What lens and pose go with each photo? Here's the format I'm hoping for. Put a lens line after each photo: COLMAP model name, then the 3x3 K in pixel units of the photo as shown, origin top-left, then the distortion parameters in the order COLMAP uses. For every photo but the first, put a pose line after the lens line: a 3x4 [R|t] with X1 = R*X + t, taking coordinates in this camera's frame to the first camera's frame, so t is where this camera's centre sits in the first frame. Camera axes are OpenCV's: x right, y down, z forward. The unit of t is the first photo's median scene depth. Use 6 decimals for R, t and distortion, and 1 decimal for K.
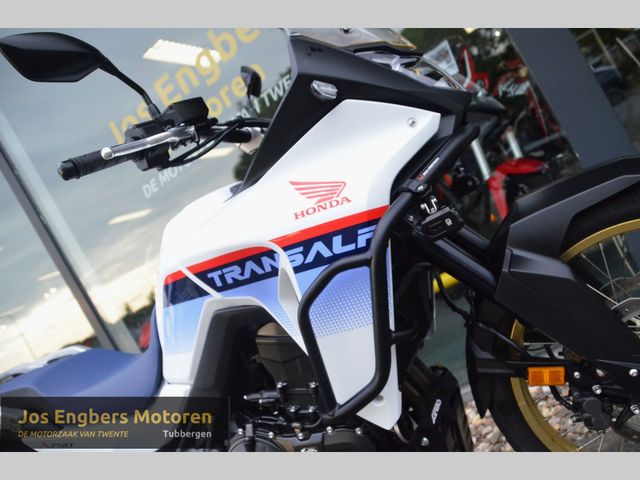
lens RADIAL K [[535.3, 0, 330.8], [0, 535.3, 250.7], [0, 0, 1]] dist [-0.108444, 0.010391]
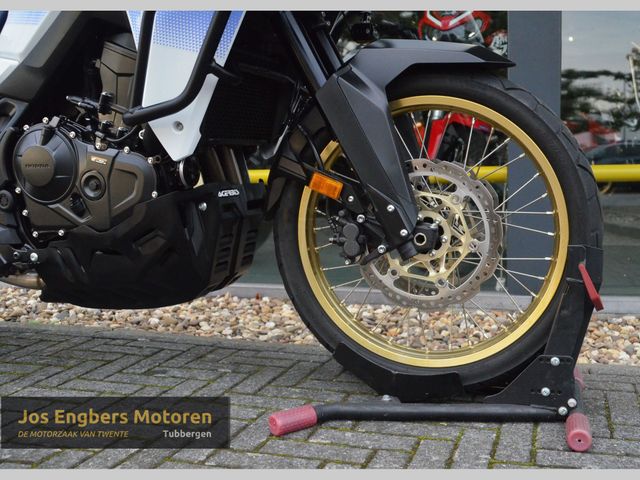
lens RADIAL K [[672.0, 0, 356.6], [0, 672.0, 242.0], [0, 0, 1]] dist [-0.096101, 0.222020]
pose [[0.866846, 0.476038, 0.148207, 0.310330], [-0.482466, 0.875872, 0.008608, 0.293825], [-0.125713, -0.078966, 0.988919, -0.403358]]
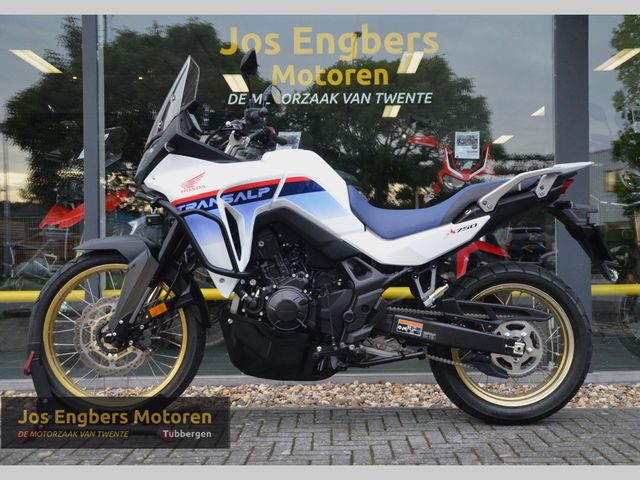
lens RADIAL K [[812.0, 0, 347.4], [0, 812.0, 239.5], [0, 0, 1]] dist [0.015923, 0.042688]
pose [[0.791451, 0.503151, 0.347051, -1.589569], [-0.438185, 0.862910, -0.251757, 1.223442], [-0.426145, 0.047181, 0.903424, -1.638441]]
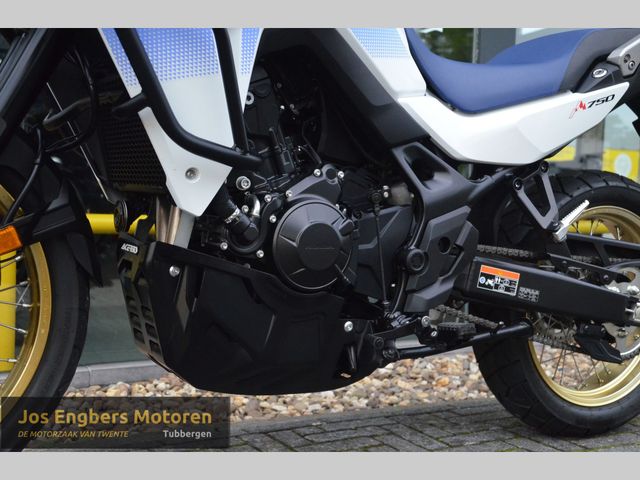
lens RADIAL K [[823.8, 0, 329.8], [0, 823.8, 247.4], [0, 0, 1]] dist [0.009112, 0.521605]
pose [[0.502285, 0.482091, 0.717843, -1.585310], [-0.294923, 0.875895, -0.381874, 1.327022], [-0.812853, -0.019899, 0.582129, 0.478138]]
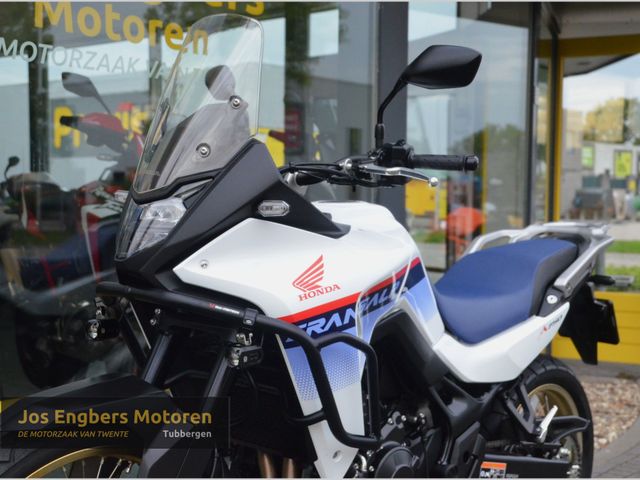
lens RADIAL K [[1012.9, 0, 370.6], [0, 1012.9, 239.9], [0, 0, 1]] dist [0.074492, 0.106927]
pose [[0.244470, 0.473236, 0.846335, -2.823427], [-0.128203, 0.880931, -0.455548, 1.351325], [-0.961144, 0.002865, 0.276032, 0.772200]]
